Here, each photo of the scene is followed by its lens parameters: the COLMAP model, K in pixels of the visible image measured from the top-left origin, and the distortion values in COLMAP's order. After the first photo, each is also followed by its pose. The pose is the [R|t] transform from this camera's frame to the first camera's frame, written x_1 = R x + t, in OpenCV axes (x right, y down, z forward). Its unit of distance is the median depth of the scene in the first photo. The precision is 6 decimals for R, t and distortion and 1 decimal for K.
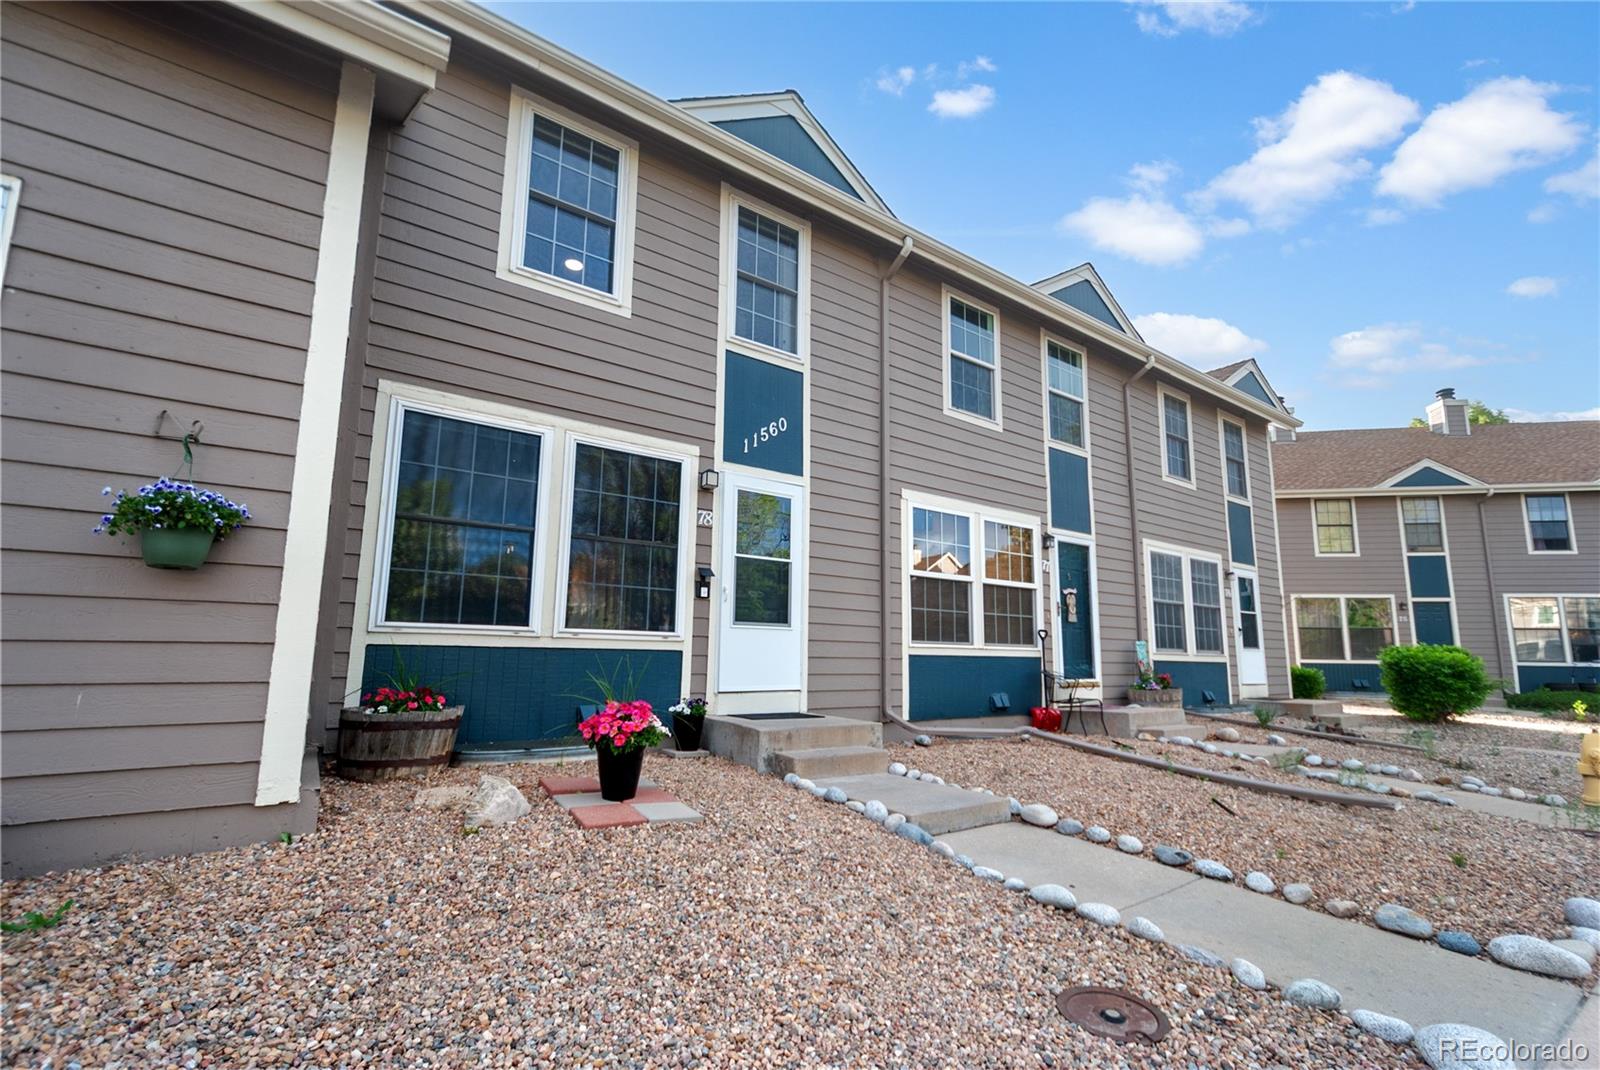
lens RADIAL K [[696.8, 0, 810.4], [0, 696.8, 549.9], [0, 0, 1]] dist [0.011167, -0.000772]
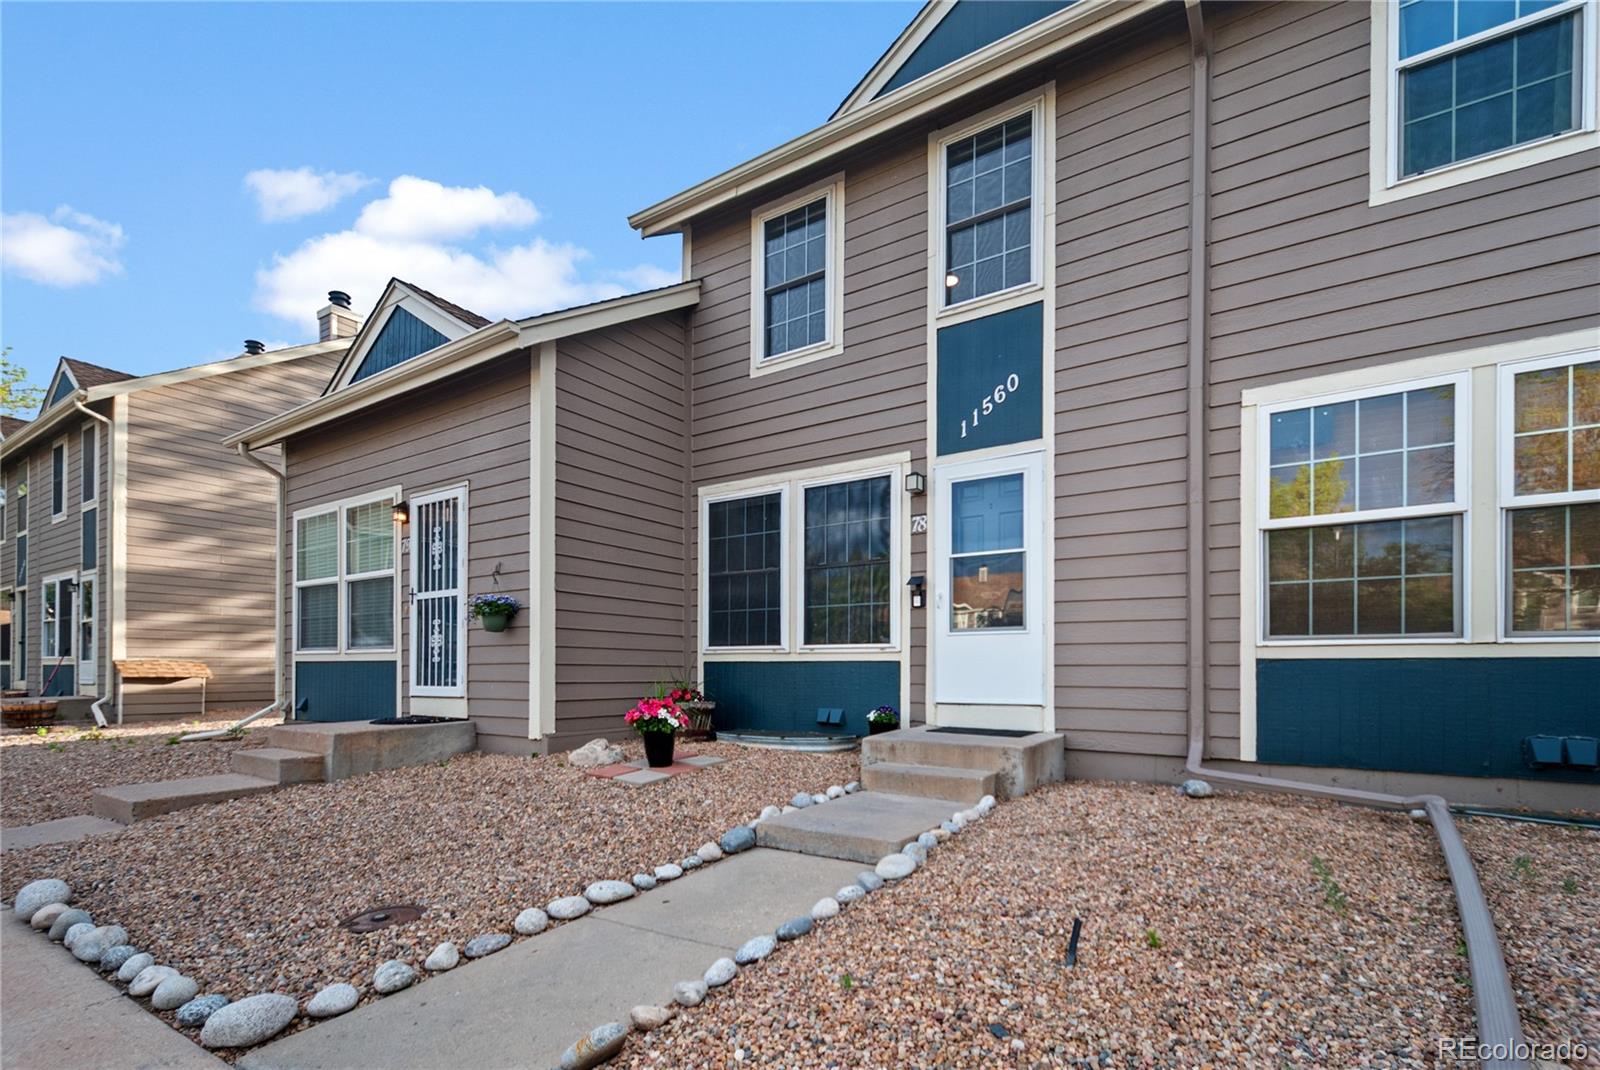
lens RADIAL K [[695.0, 0, 803.4], [0, 695.0, 666.7], [0, 0, 1]] dist [-0.001854, -0.000341]
pose [[0.366460, -0.015420, -0.930306, 0.668508], [0.144651, 0.988650, 0.040593, 0.085598], [0.919121, -0.149446, 0.364531, 0.467252]]
